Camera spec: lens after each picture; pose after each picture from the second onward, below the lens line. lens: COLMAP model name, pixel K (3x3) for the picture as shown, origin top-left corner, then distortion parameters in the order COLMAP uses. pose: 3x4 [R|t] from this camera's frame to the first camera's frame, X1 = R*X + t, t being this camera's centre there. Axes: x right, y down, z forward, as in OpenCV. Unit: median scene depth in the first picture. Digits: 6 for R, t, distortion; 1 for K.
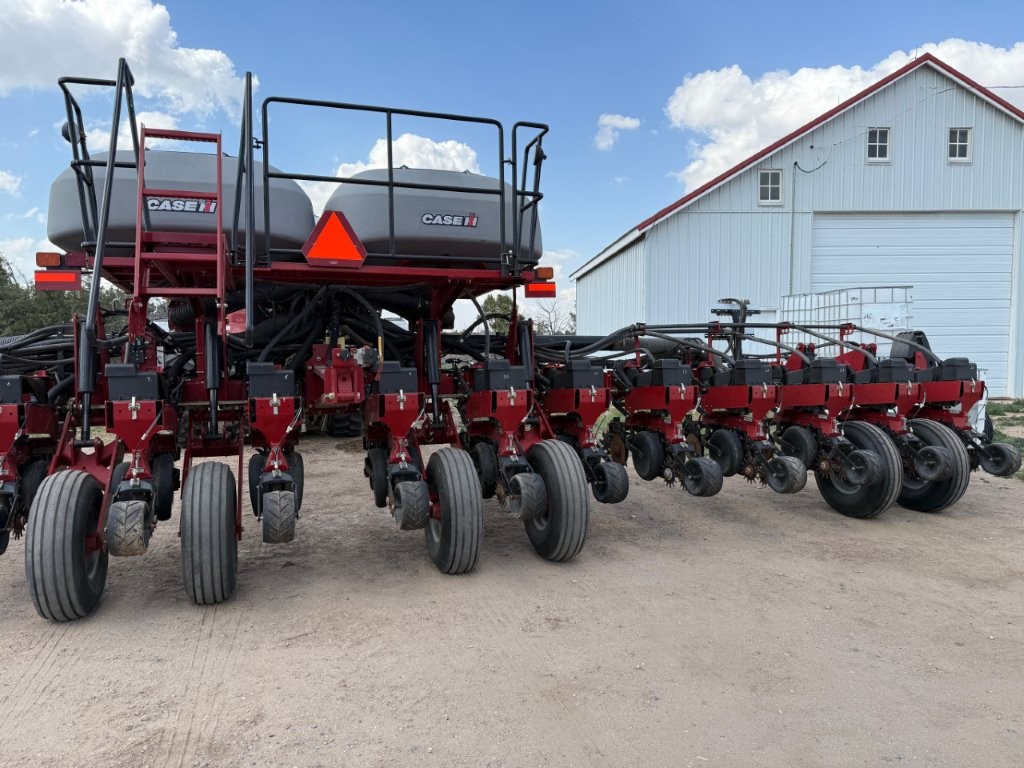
lens RADIAL K [[700.8, 0, 514.7], [0, 700.8, 380.2], [0, 0, 1]] dist [0.097450, -0.126668]
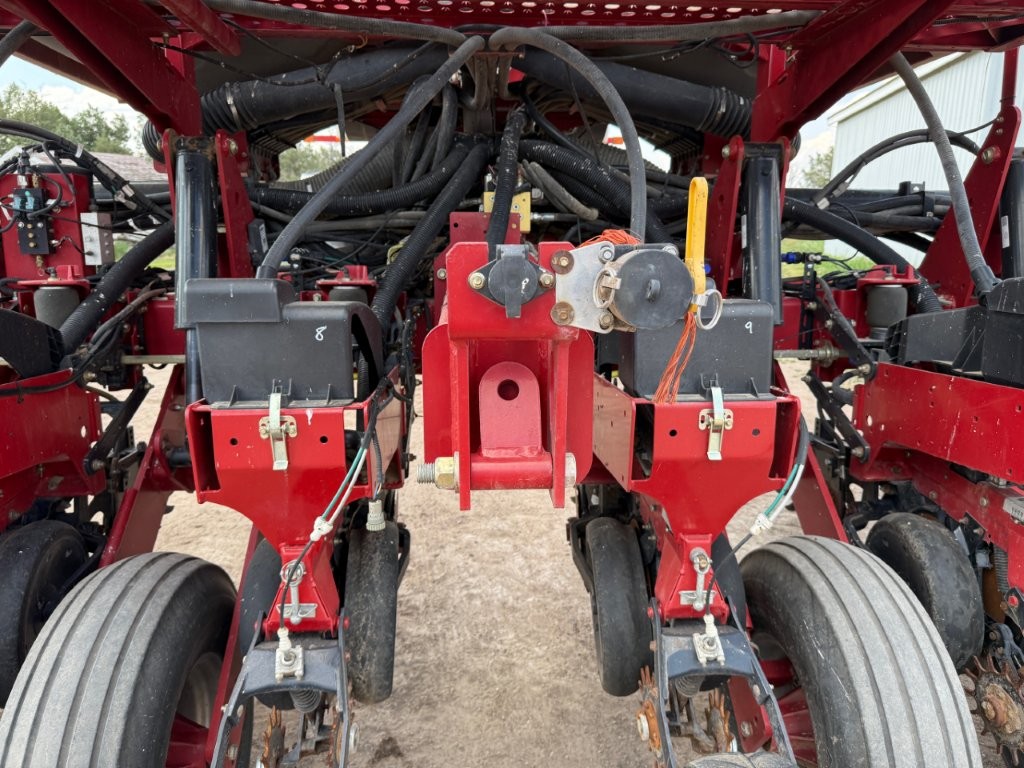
lens RADIAL K [[752.2, 0, 516.6], [0, 752.2, 383.7], [0, 0, 1]] dist [0.027239, -0.002900]
pose [[0.964367, 0.070090, -0.255114, -0.139048], [-0.023806, 0.983346, 0.180177, -0.033610], [0.263494, -0.167683, 0.949975, 0.601023]]
